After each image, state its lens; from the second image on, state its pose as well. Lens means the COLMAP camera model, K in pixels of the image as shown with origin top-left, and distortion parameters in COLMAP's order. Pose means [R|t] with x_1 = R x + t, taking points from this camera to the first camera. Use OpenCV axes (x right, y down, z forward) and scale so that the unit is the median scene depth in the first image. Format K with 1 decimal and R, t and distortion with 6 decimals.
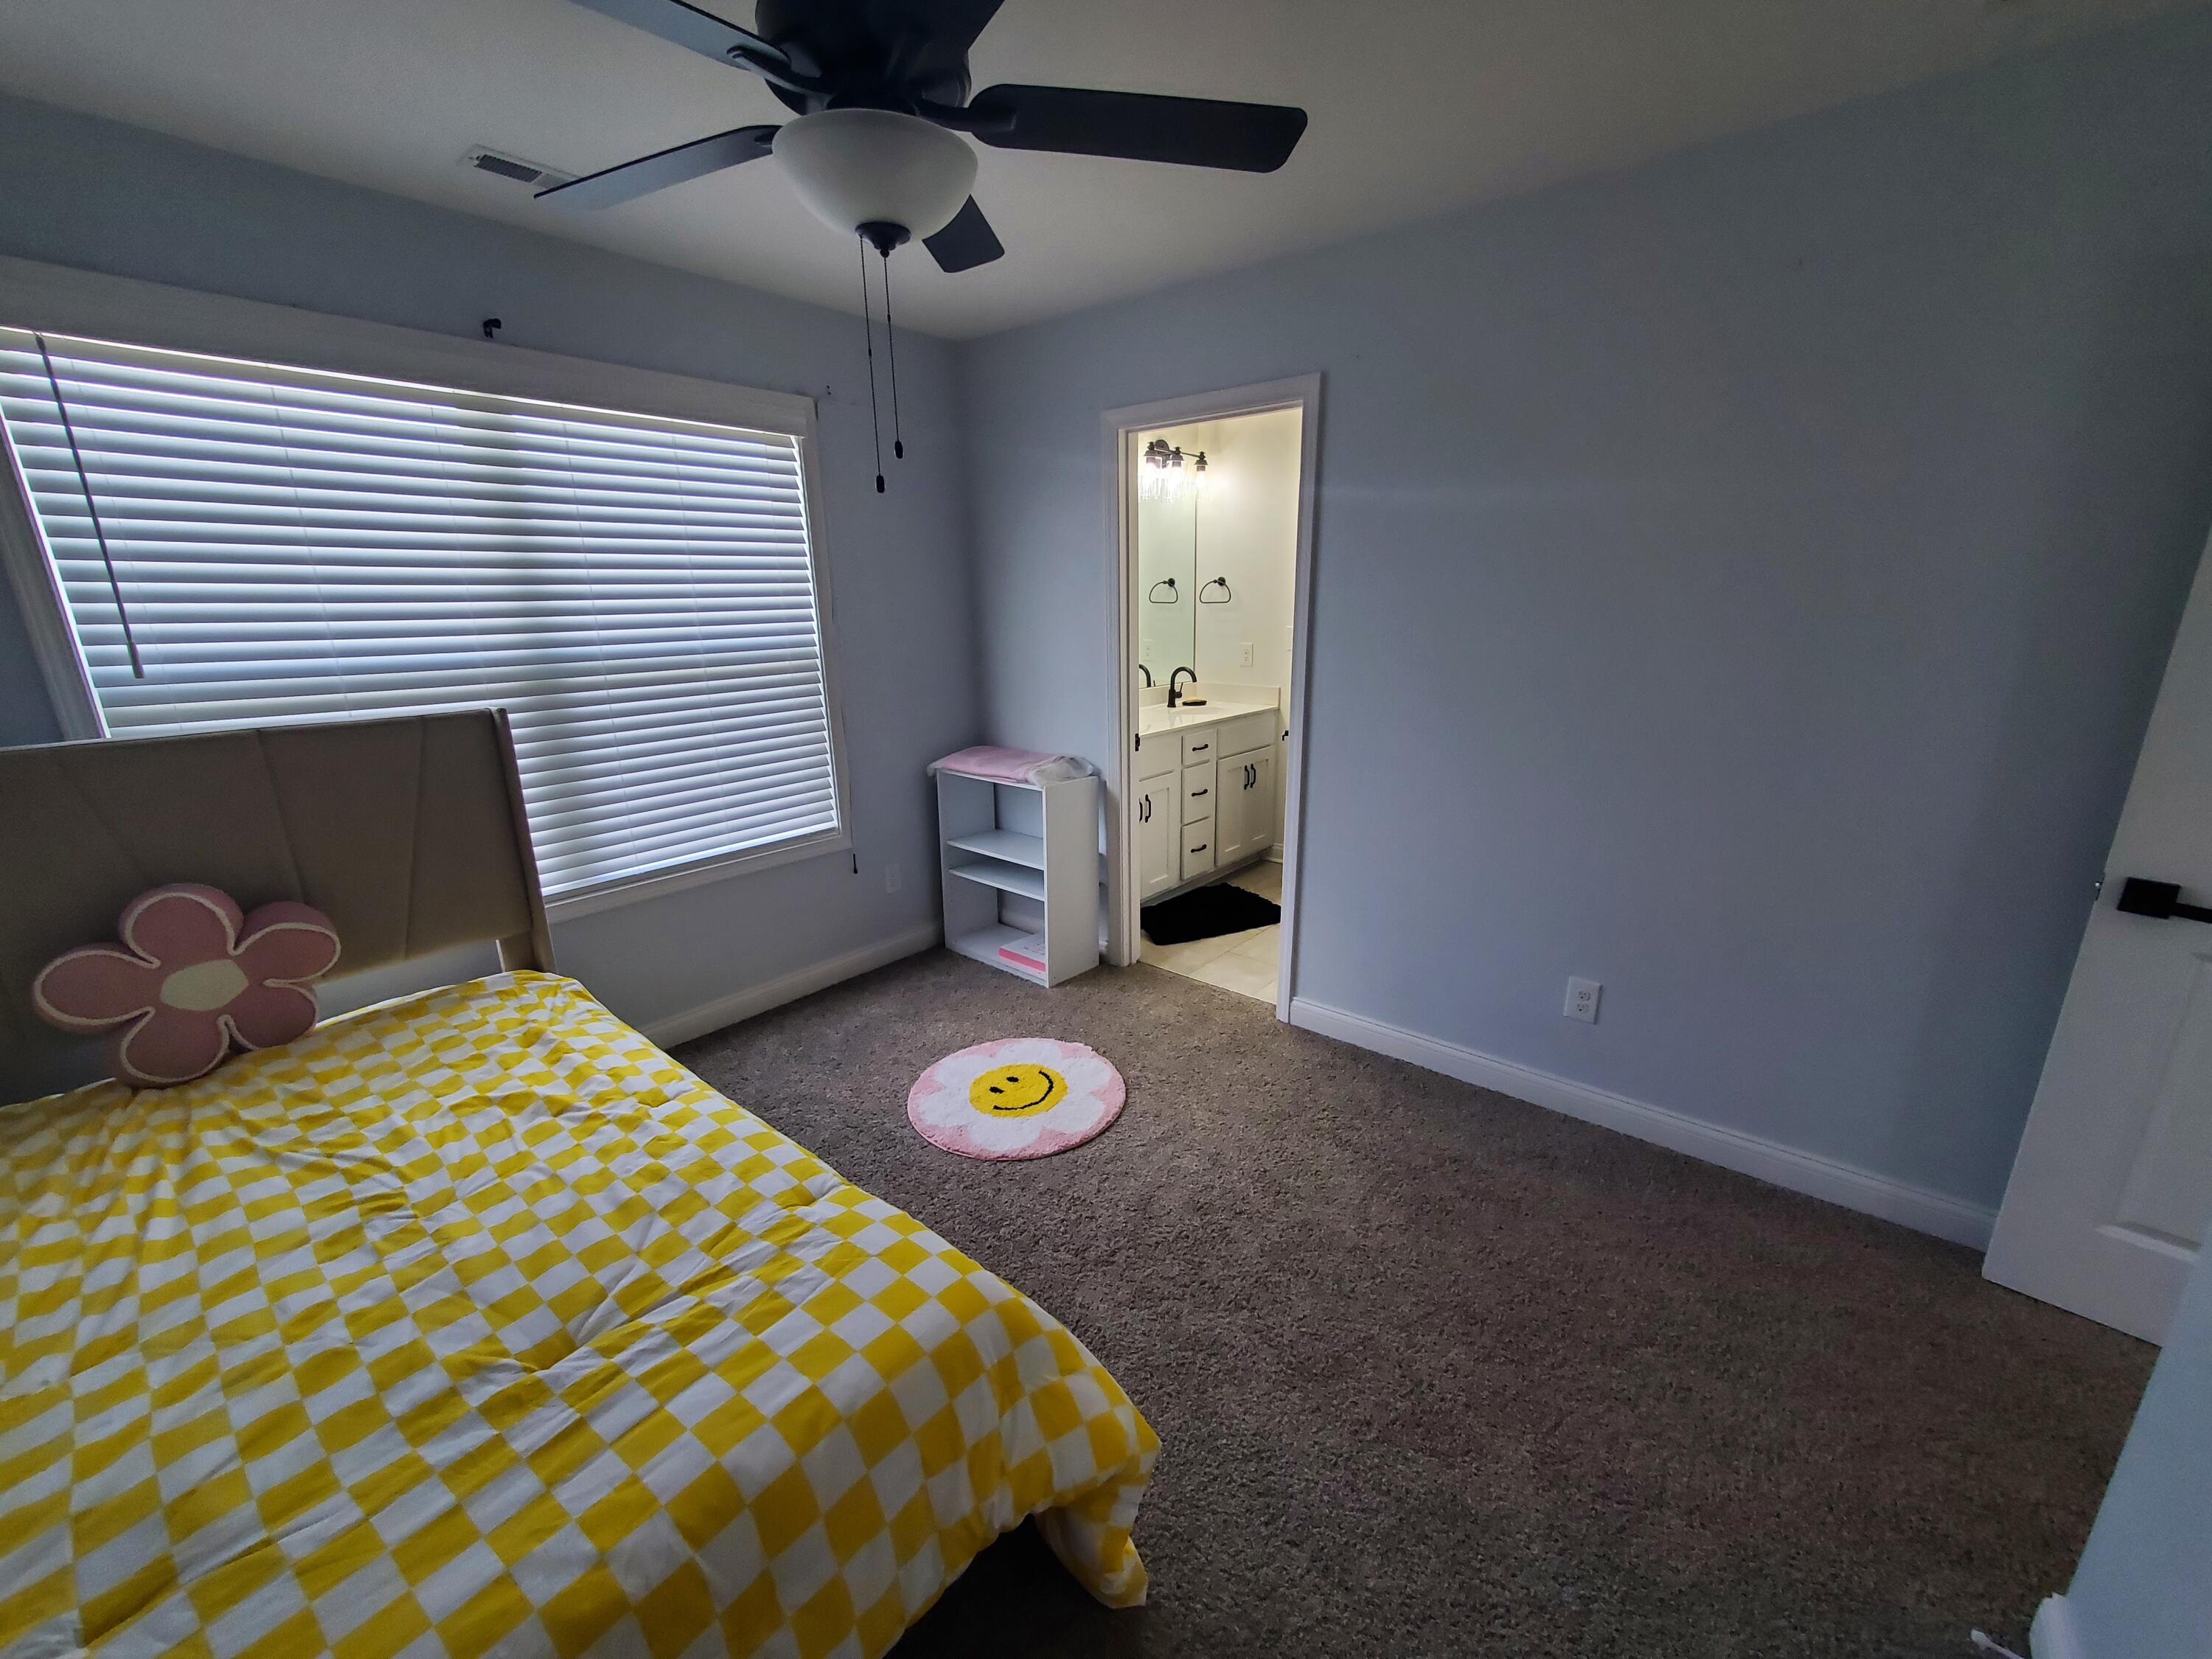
lens RADIAL K [[888.8, 0, 1099.4], [0, 888.8, 827.0], [0, 0, 1]] dist [-0.008162, 0.000871]
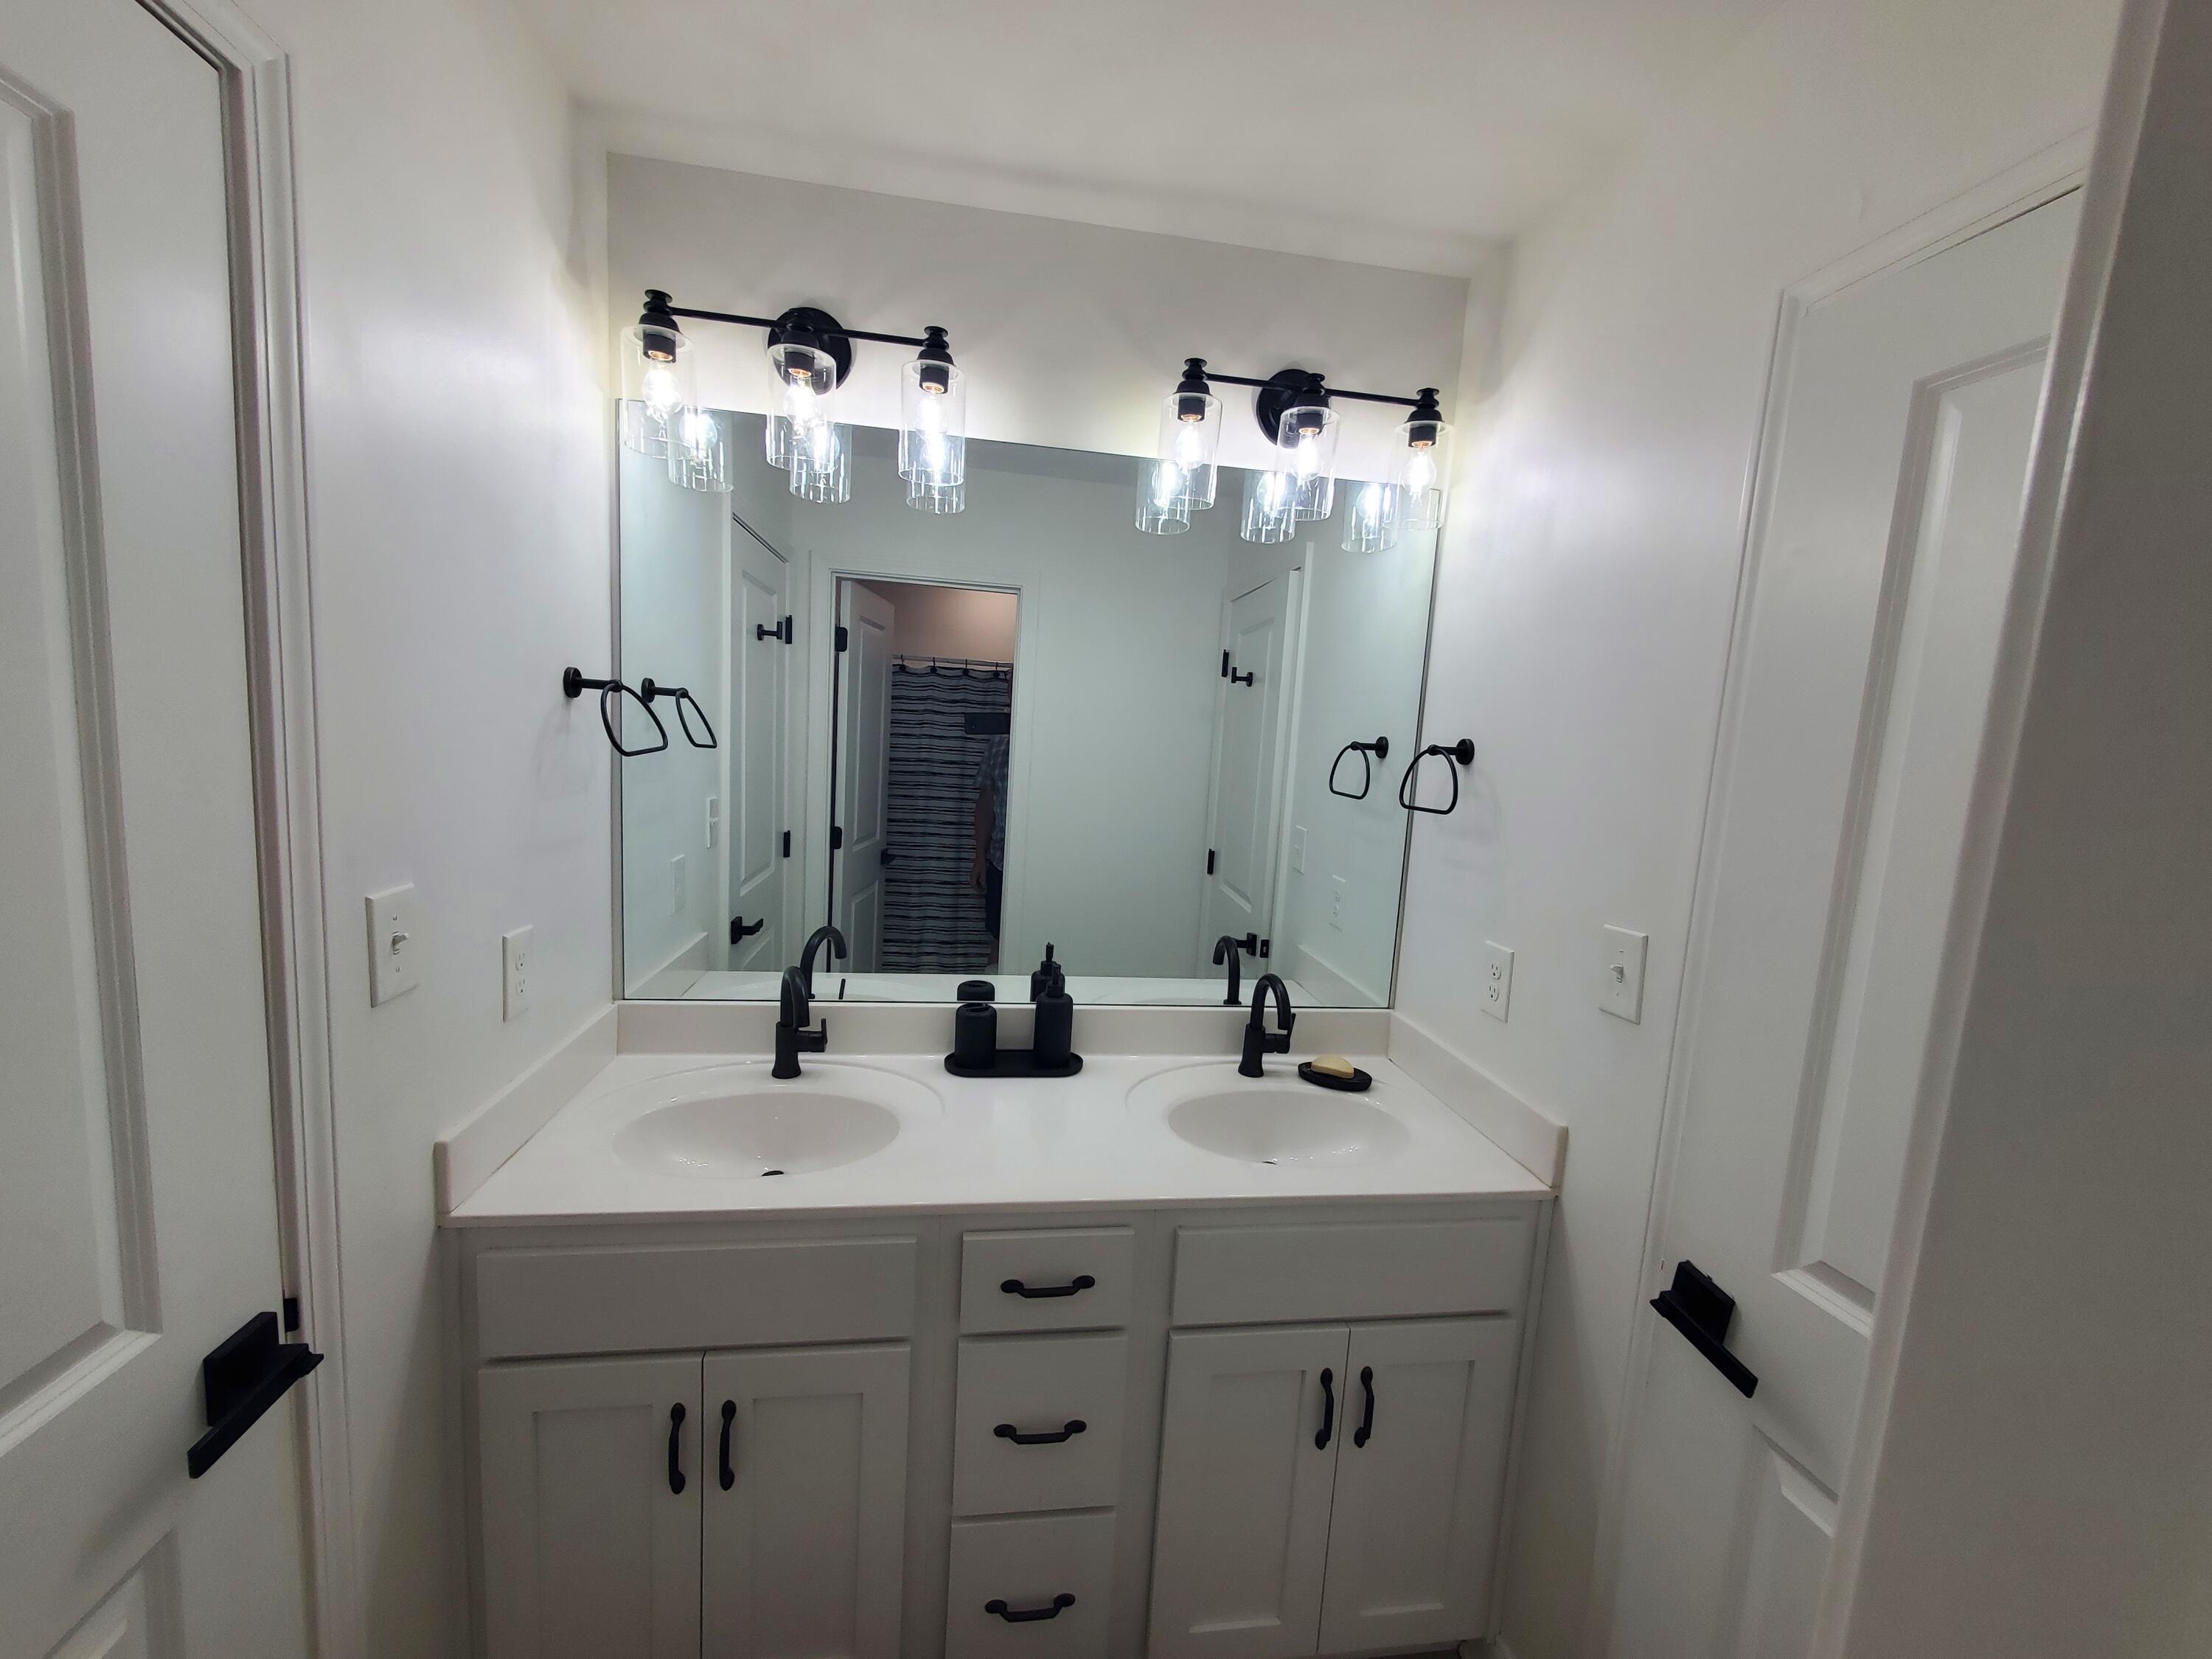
lens RADIAL K [[888.8, 0, 1103.3], [0, 888.8, 838.4], [0, 0, 1]] dist [-0.008162, 0.000871]
pose [[0.755734, 0.137234, -0.640339, 0.532857], [-0.240312, 0.967698, -0.076226, -0.386641], [0.609194, 0.211488, 0.764301, 1.384632]]
